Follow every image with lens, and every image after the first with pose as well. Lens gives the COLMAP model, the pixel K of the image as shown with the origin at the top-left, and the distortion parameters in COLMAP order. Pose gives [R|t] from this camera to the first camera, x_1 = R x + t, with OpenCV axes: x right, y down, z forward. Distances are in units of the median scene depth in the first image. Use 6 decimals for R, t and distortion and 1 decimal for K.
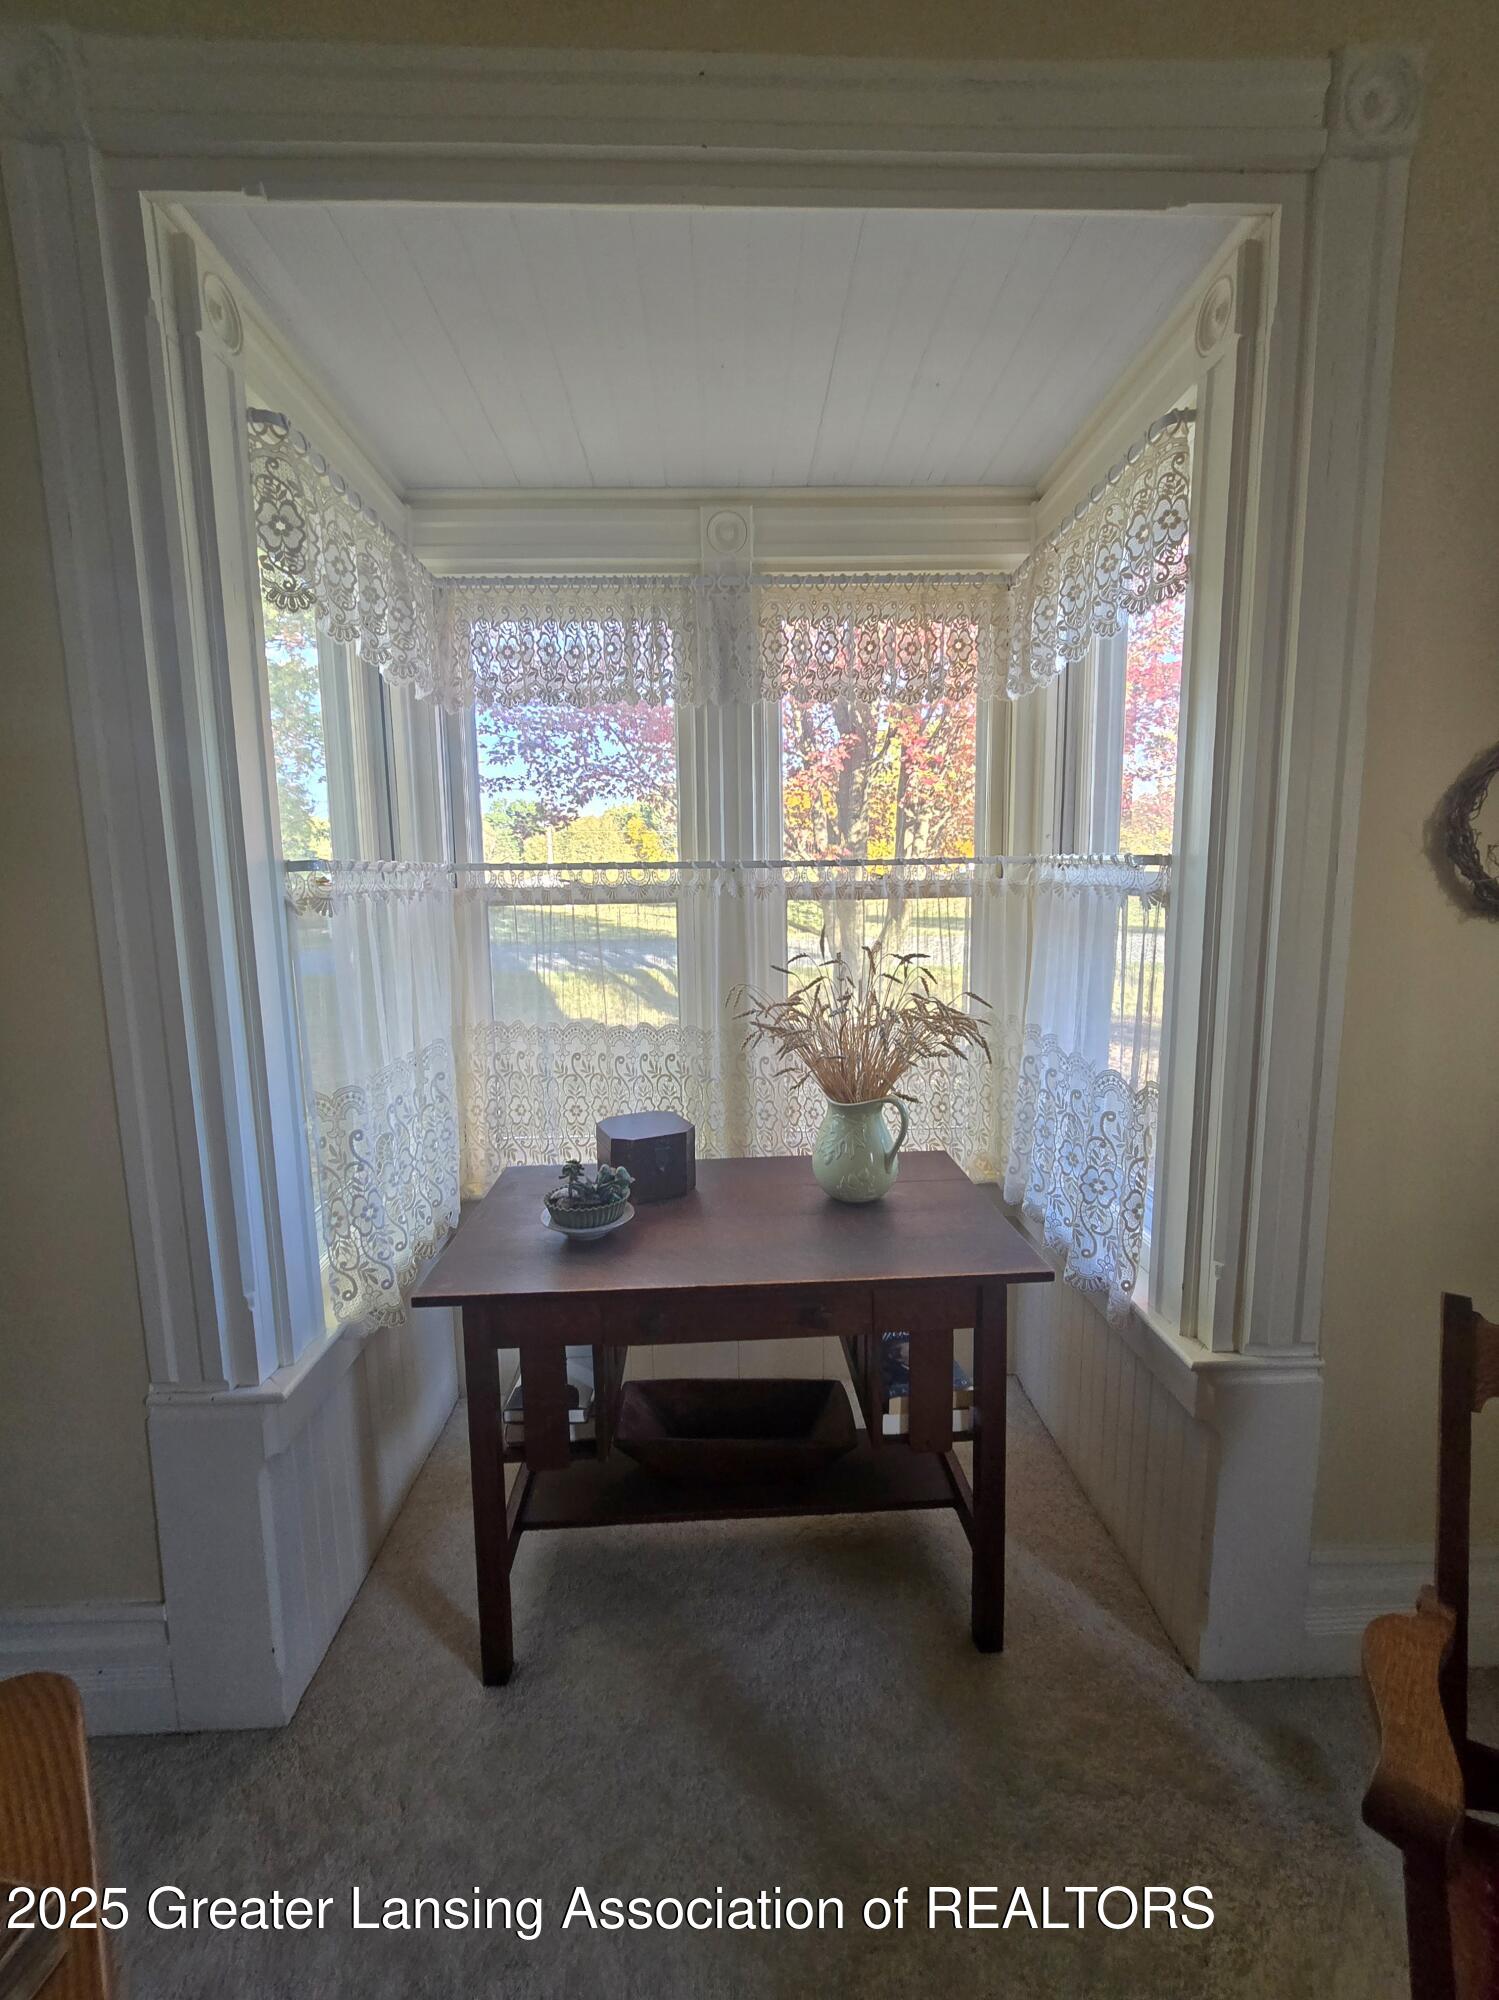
lens RADIAL K [[818.7, 0, 753.0], [0, 818.7, 1009.3], [0, 0, 1]] dist [-0.001398, -0.000148]
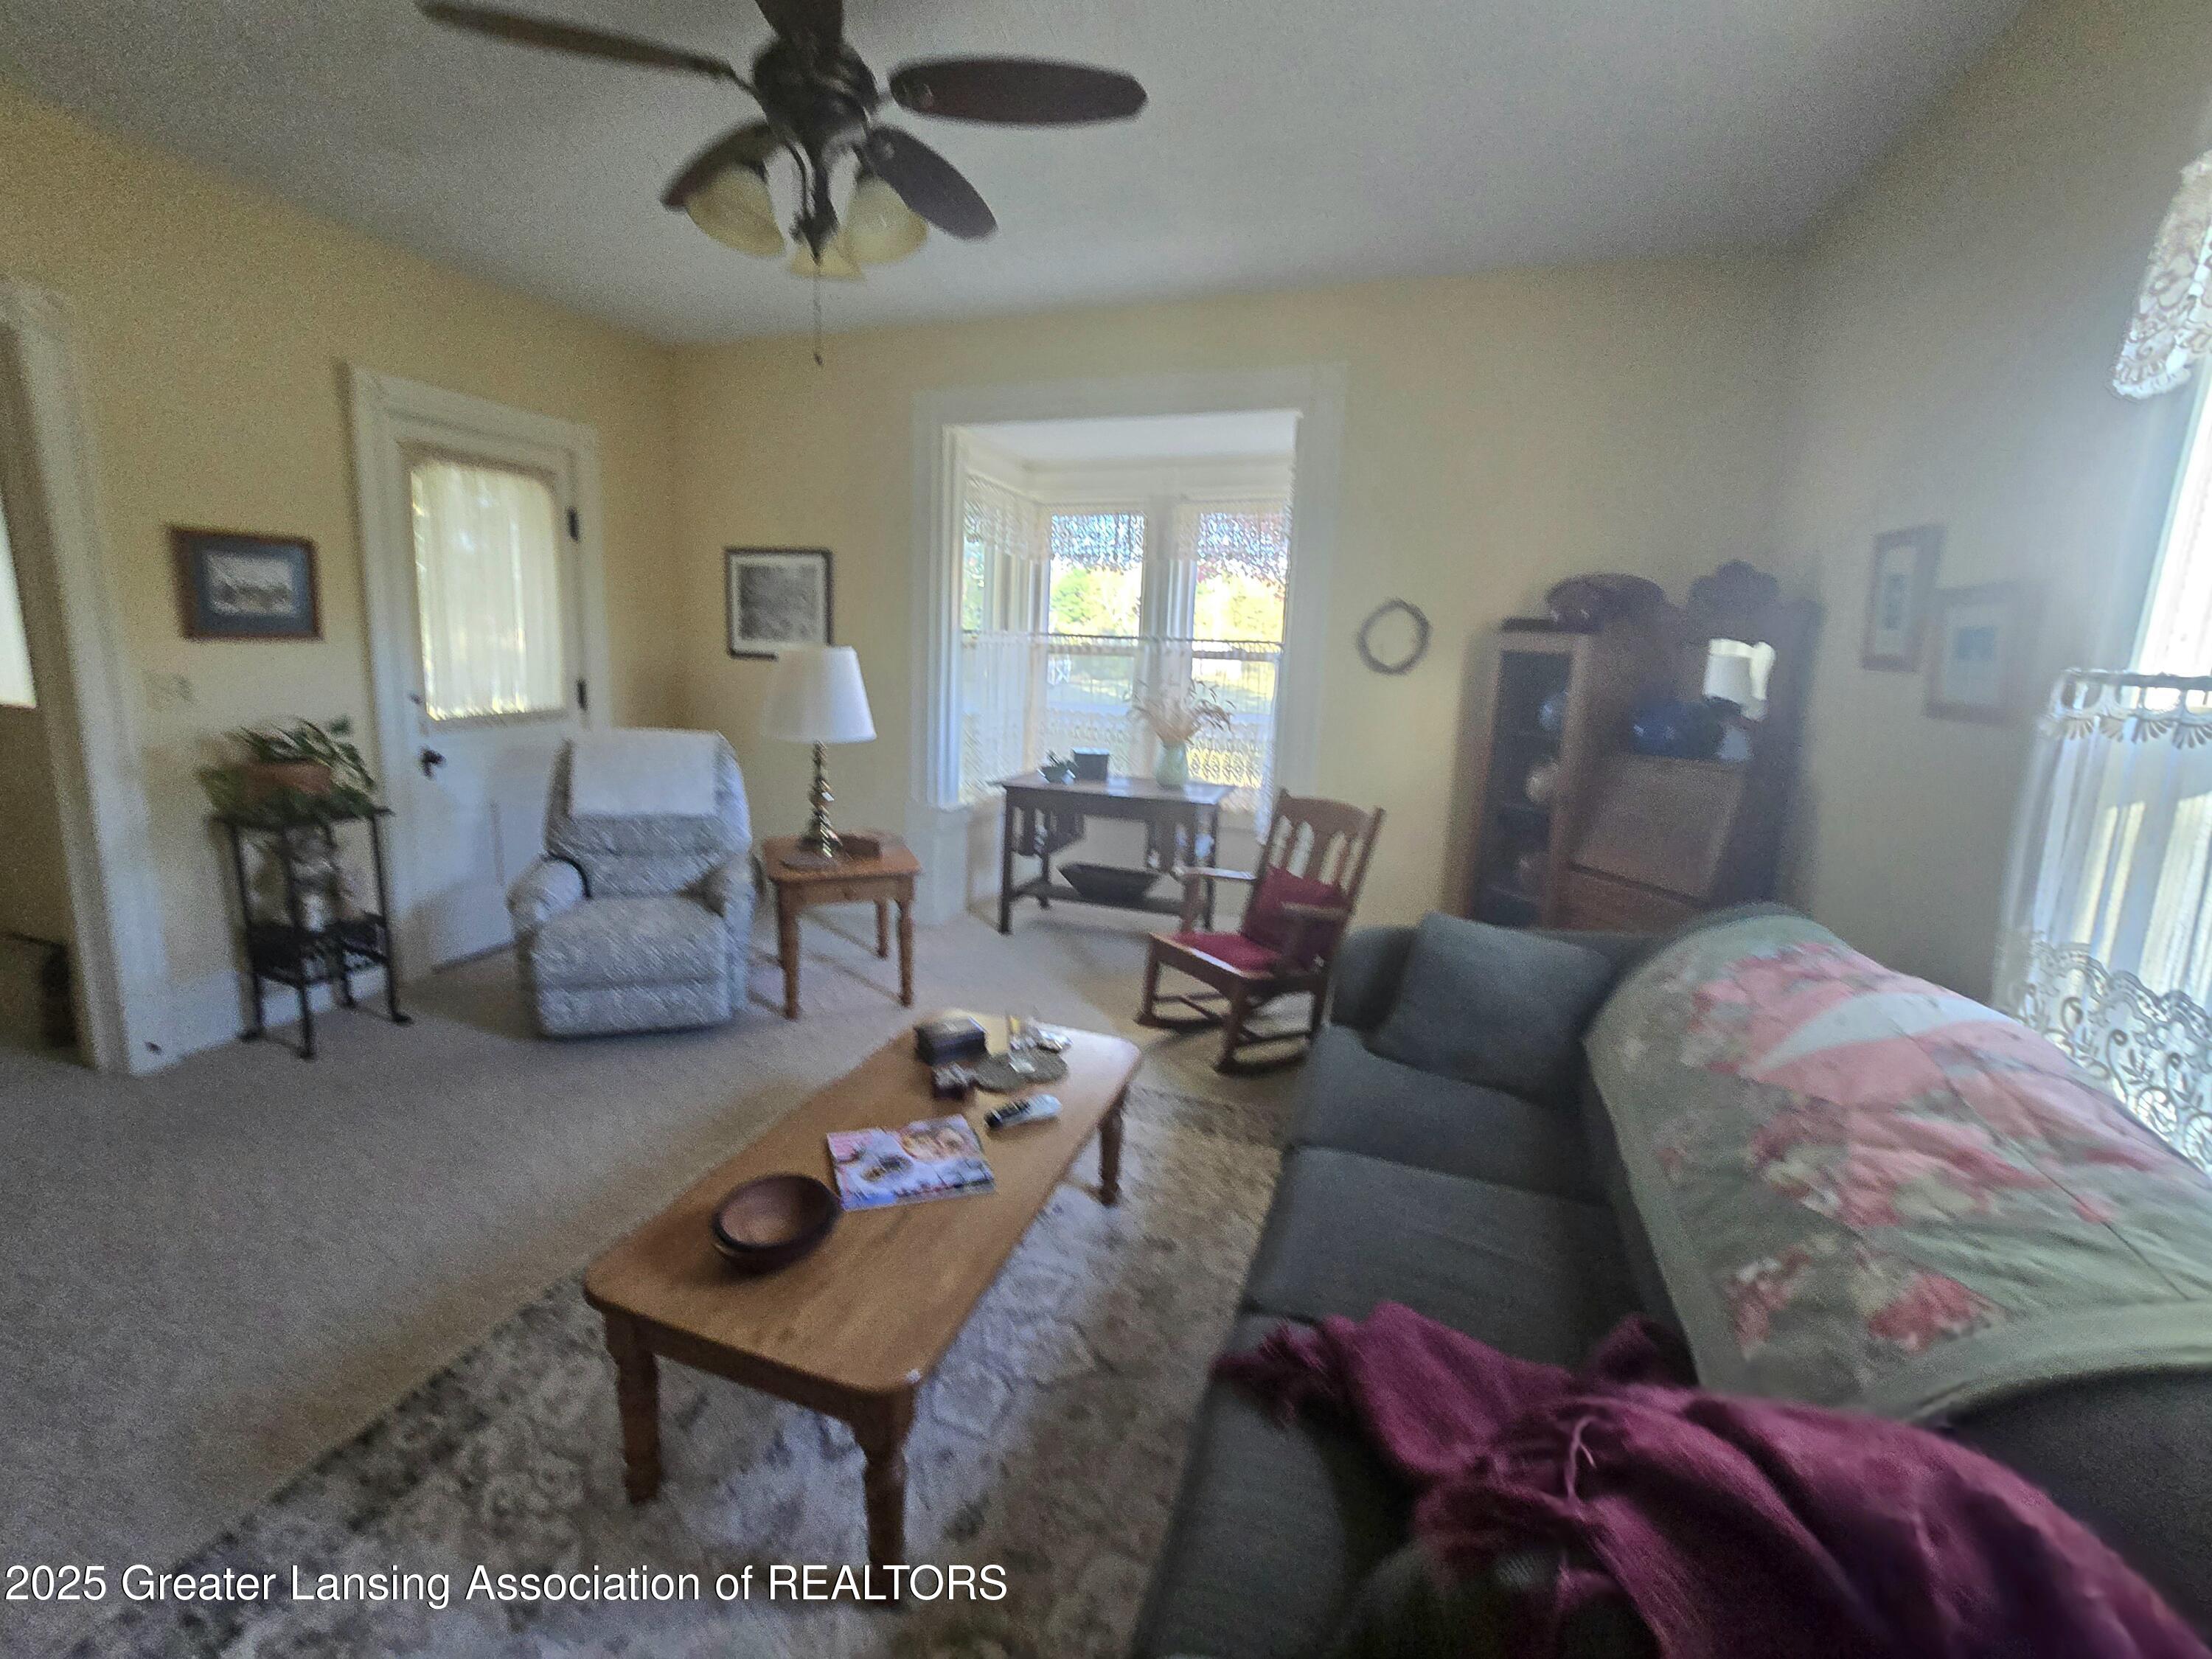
lens RADIAL K [[905.5, 0, 1101.9], [0, 905.5, 819.8], [0, 0, 1]] dist [-0.001398, -0.000148]
pose [[0.932621, 0.114076, -0.342352, 0.732635], [-0.103006, 0.993403, 0.050409, 0.188054], [0.345844, -0.011748, 0.938219, -1.278760]]
